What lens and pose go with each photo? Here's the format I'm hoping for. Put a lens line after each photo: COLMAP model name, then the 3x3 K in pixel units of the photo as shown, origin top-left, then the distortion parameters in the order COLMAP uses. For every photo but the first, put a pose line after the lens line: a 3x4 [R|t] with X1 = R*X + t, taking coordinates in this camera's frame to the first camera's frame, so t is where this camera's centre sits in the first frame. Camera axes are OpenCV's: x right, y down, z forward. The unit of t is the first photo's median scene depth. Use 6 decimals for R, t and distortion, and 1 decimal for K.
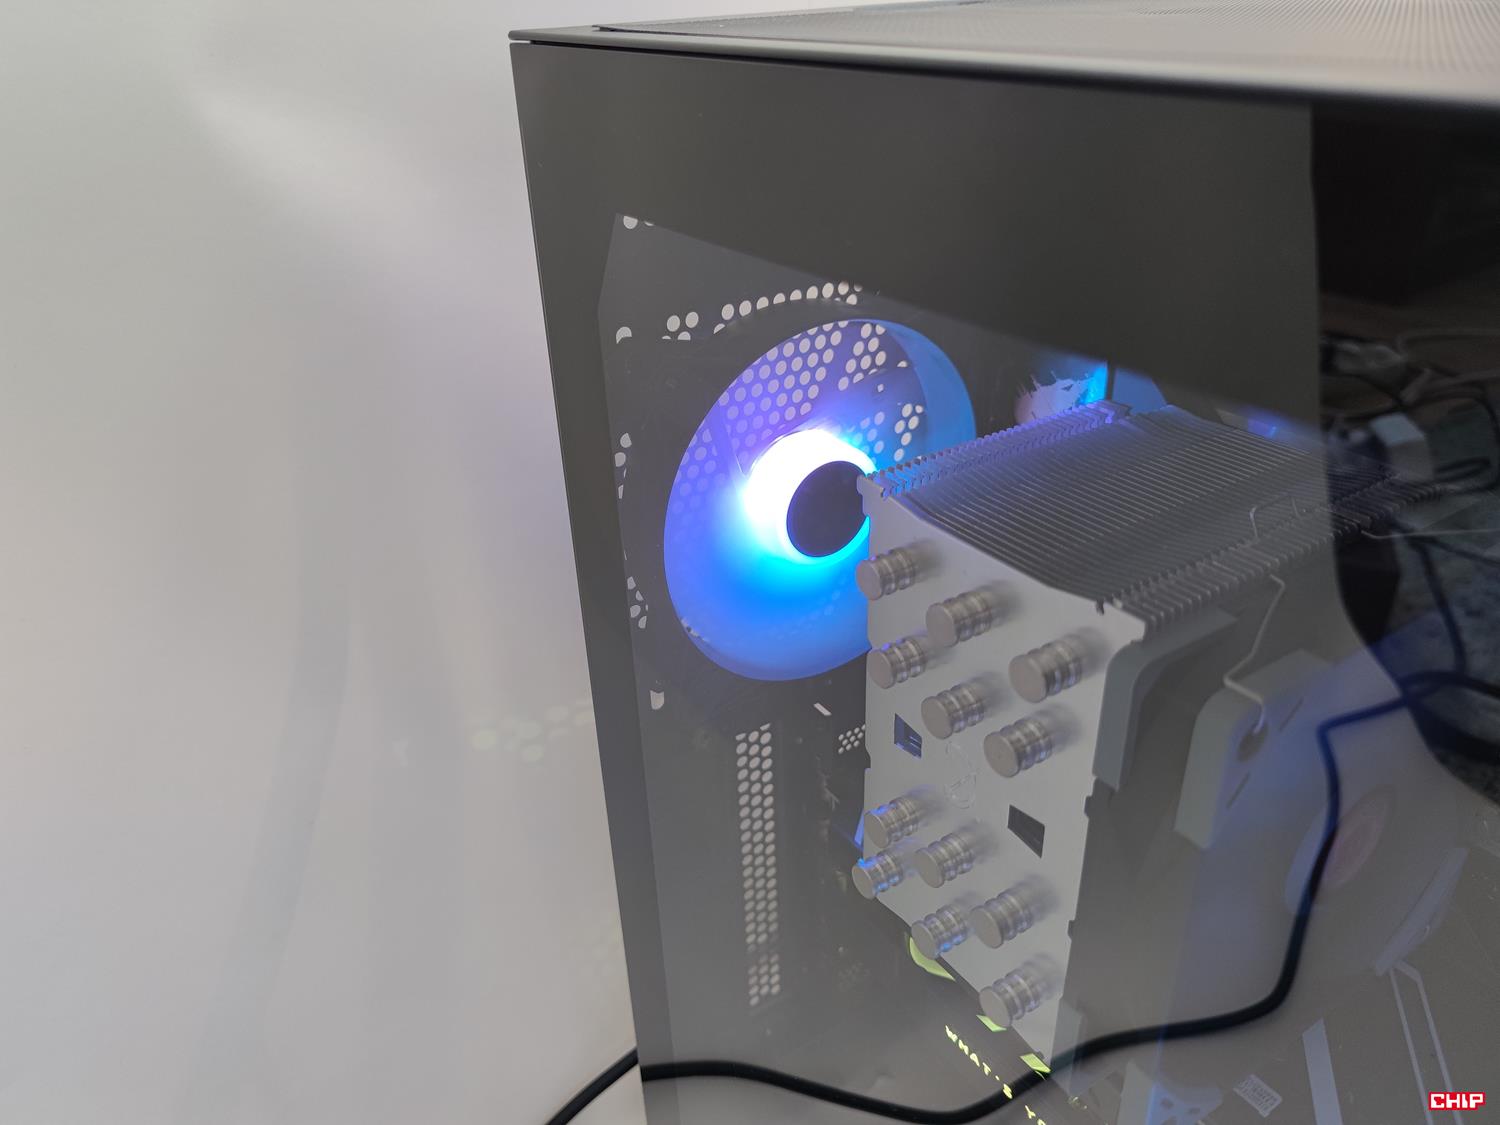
lens RADIAL K [[1113.8, 0, 746.7], [0, 1113.8, 563.0], [0, 0, 1]] dist [-0.002662, -0.003444]
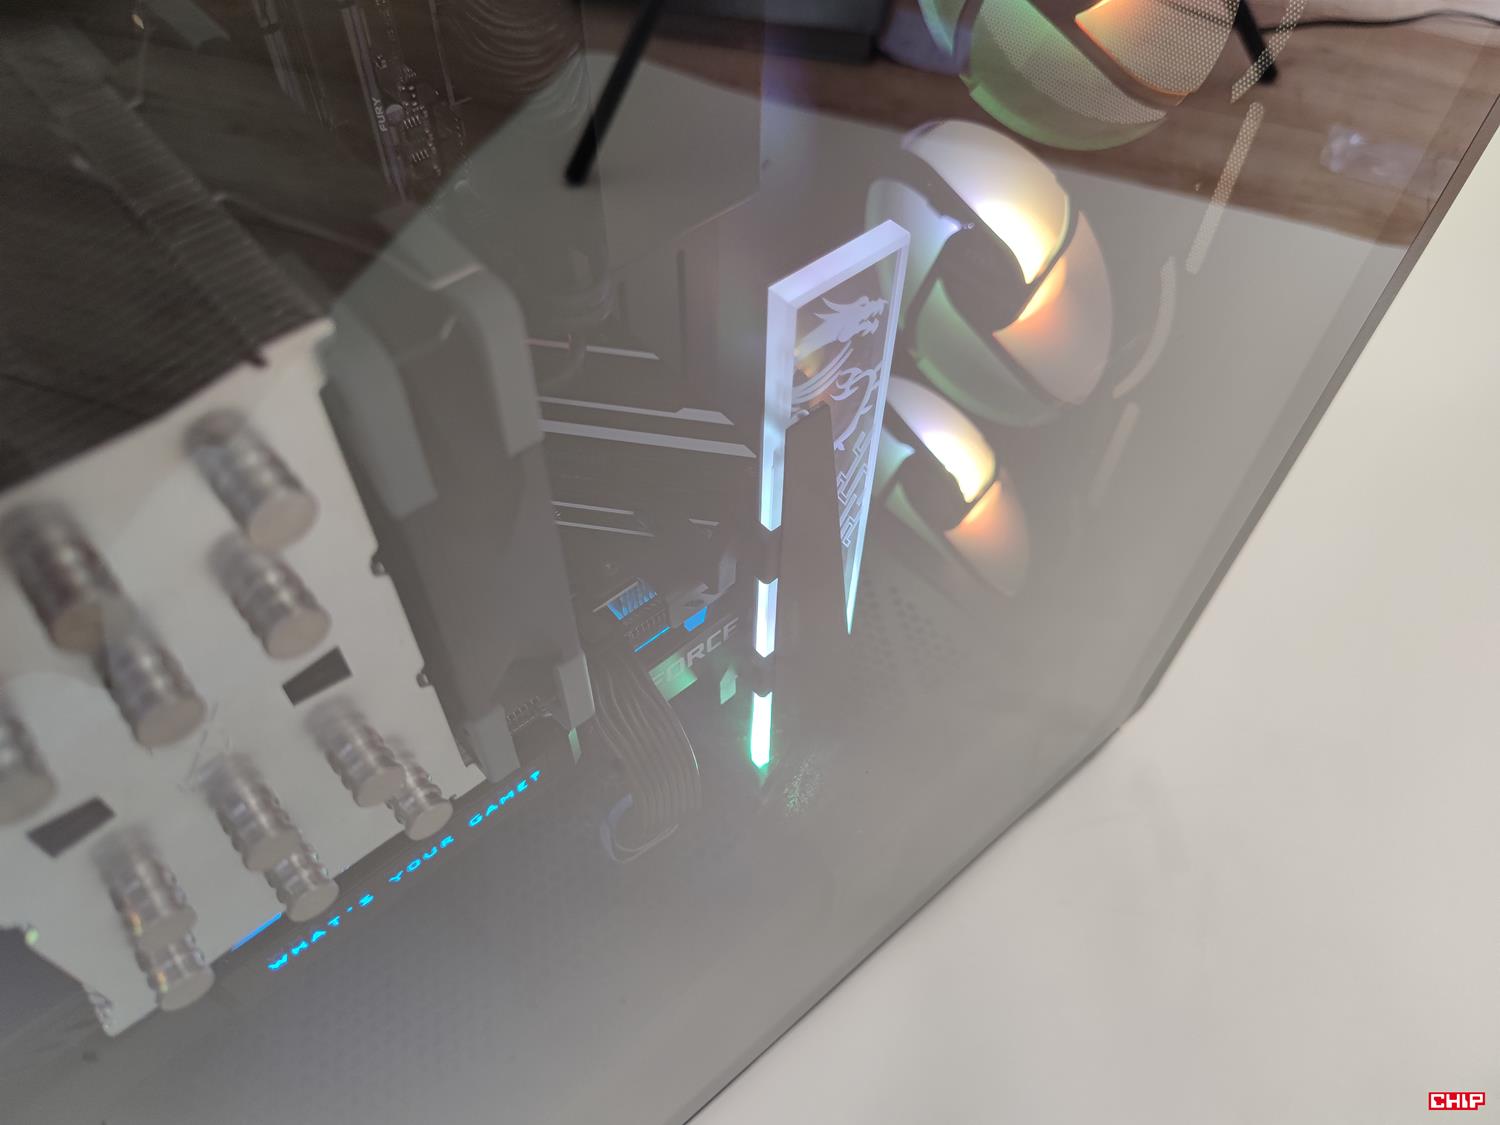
lens RADIAL K [[1113.9, 0, 750.1], [0, 1113.9, 550.7], [0, 0, 1]] dist [-0.001637, -0.002949]
pose [[-0.127889, -0.773496, 0.620764, -0.142099], [0.450946, 0.512114, 0.731017, -0.169162], [-0.883341, 0.373420, 0.283311, 0.401422]]
